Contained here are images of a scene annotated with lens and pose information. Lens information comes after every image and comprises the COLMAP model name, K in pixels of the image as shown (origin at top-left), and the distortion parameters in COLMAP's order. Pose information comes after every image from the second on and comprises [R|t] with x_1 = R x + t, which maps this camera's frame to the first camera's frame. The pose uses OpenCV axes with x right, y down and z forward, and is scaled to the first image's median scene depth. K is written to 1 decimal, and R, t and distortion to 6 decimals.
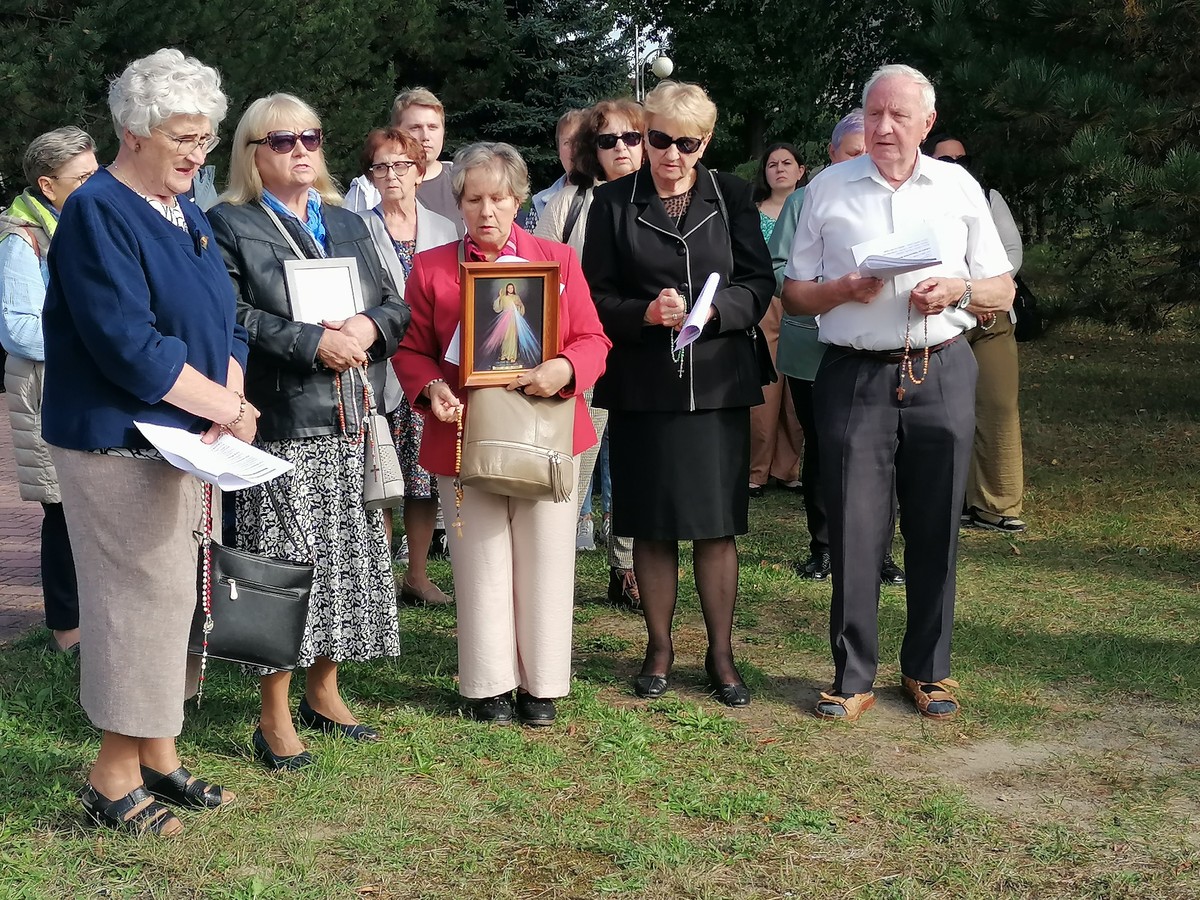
lens RADIAL K [[1826.1, 0, 600.4], [0, 1826.1, 452.0], [0, 0, 1]] dist [0.092989, 0.000000]
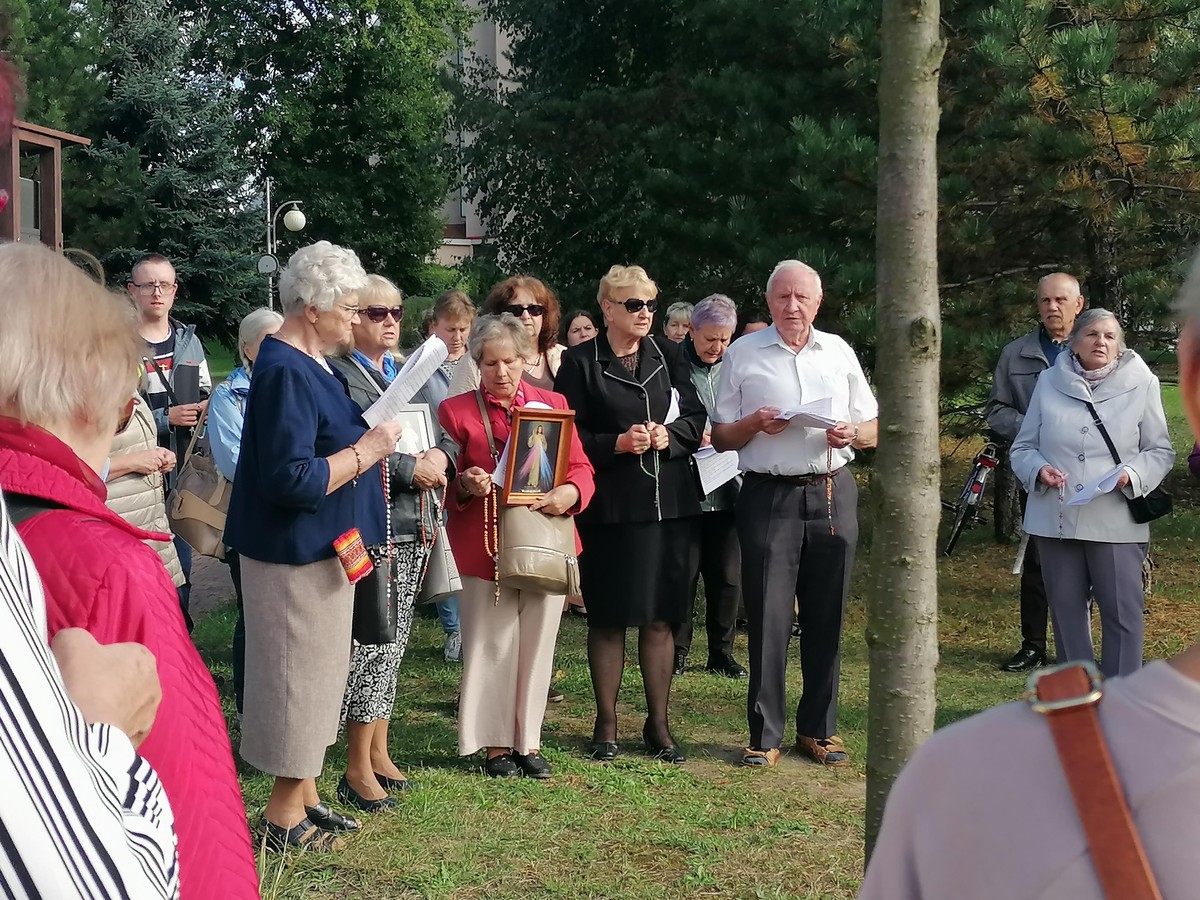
lens RADIAL K [[1835.5, 0, 658.3], [0, 1835.5, 441.1], [0, 0, 1]] dist [0.115163, 0.000000]
pose [[0.974370, -0.001617, 0.224947, -0.228278], [0.021802, 0.995945, -0.087277, 0.030802], [-0.223894, 0.089945, 0.970454, -0.241375]]
